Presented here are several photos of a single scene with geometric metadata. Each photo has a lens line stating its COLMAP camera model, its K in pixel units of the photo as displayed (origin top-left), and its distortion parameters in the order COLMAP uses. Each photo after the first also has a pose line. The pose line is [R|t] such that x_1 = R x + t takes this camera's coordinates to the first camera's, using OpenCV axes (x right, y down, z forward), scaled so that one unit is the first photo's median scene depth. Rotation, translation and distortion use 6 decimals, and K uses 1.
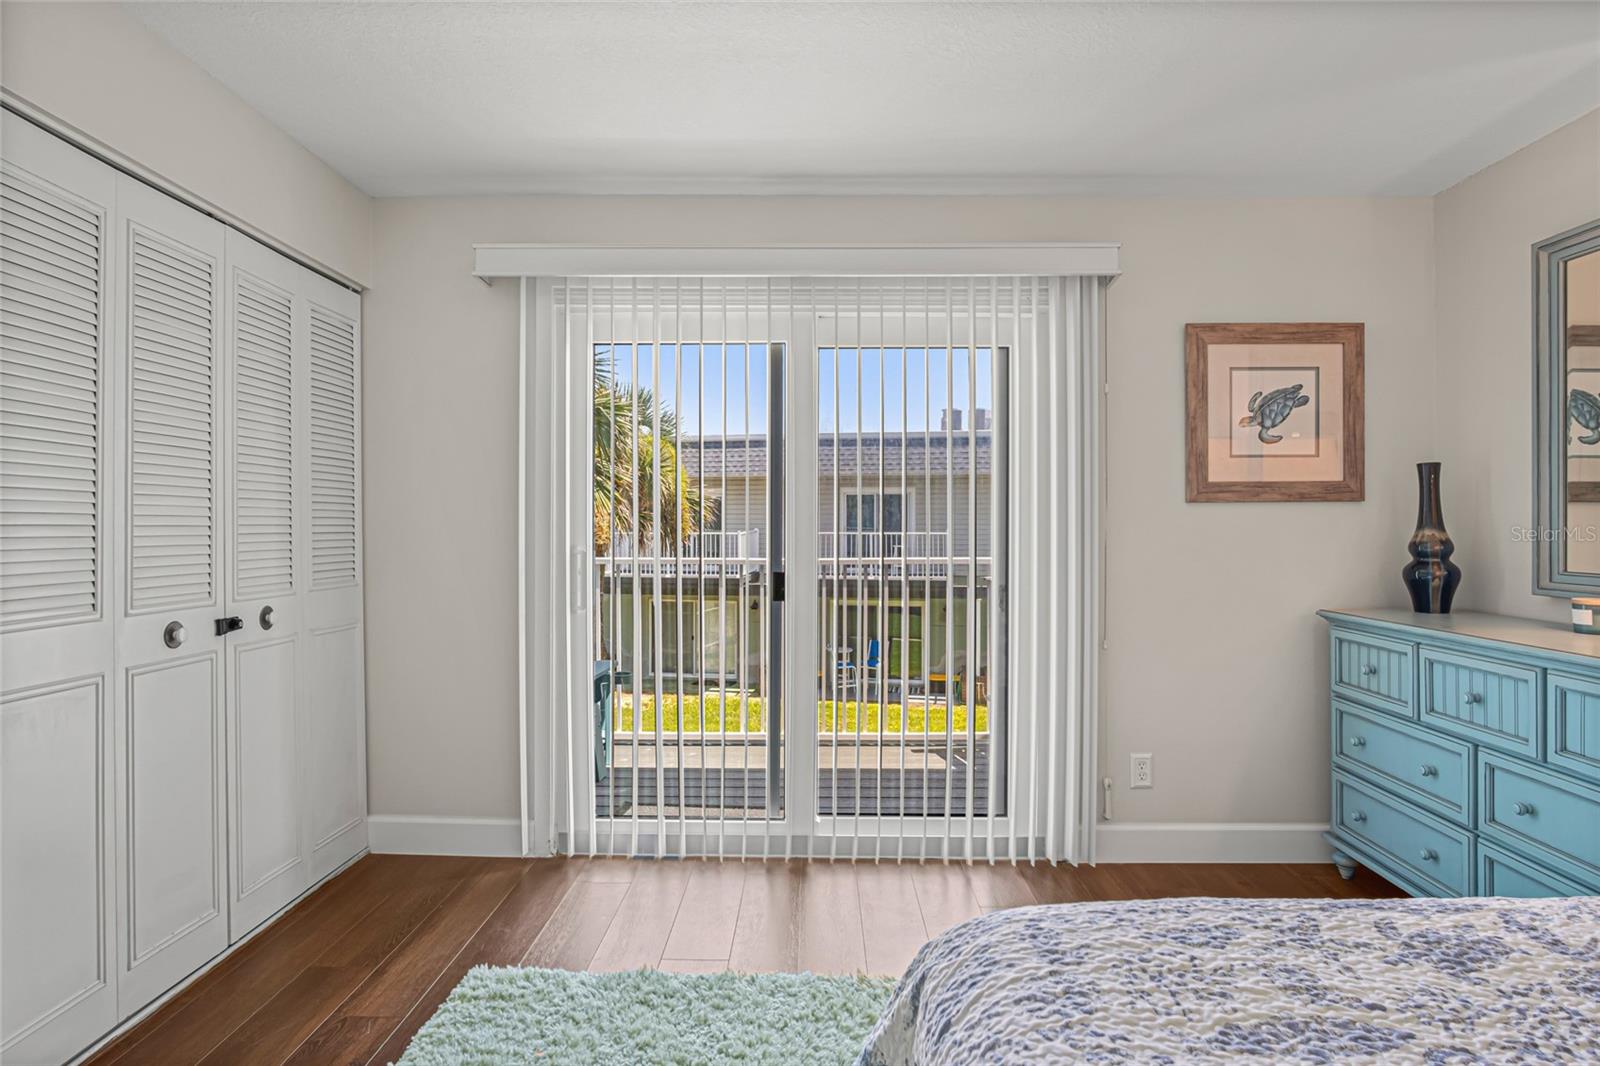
lens RADIAL K [[873.0, 0, 802.6], [0, 873.0, 526.9], [0, 0, 1]] dist [-0.040570, -0.000101]
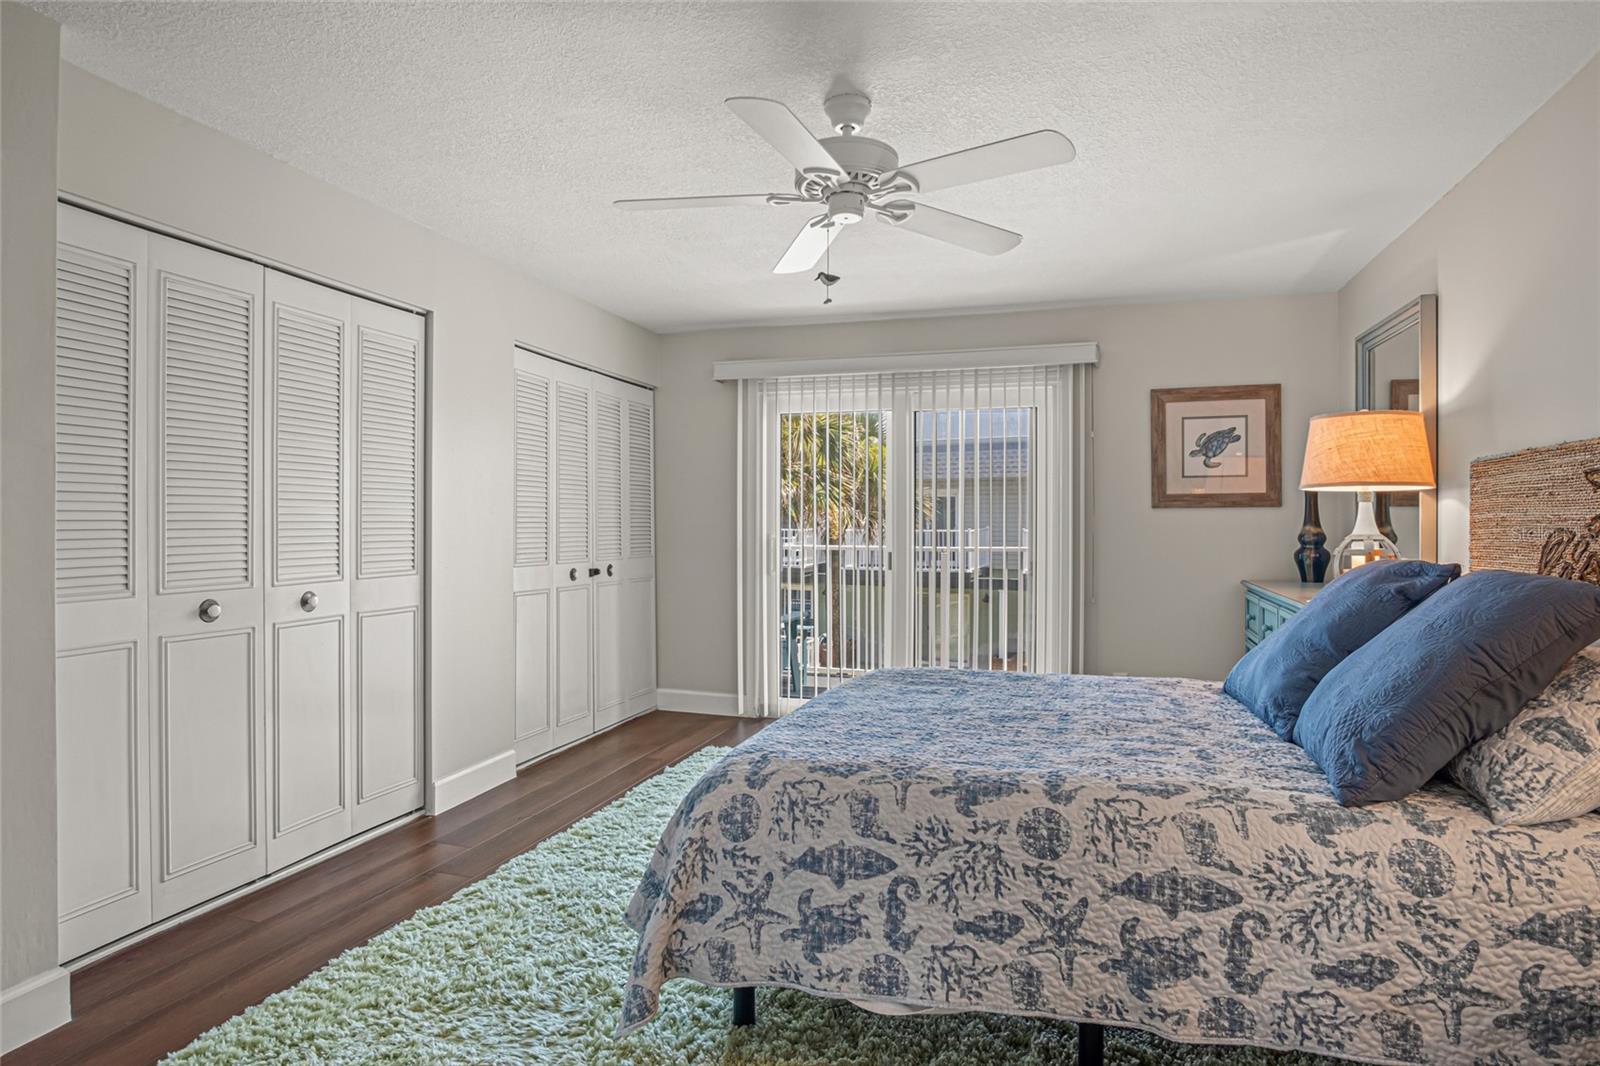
lens RADIAL K [[873.0, 0, 802.6], [0, 873.0, 526.9], [0, 0, 1]] dist [-0.040570, -0.000101]
pose [[0.956833, 0.001845, -0.290634, 0.302542], [-0.001385, 0.999997, 0.001790, 0.003151], [0.290636, -0.001311, 0.956833, -0.629075]]
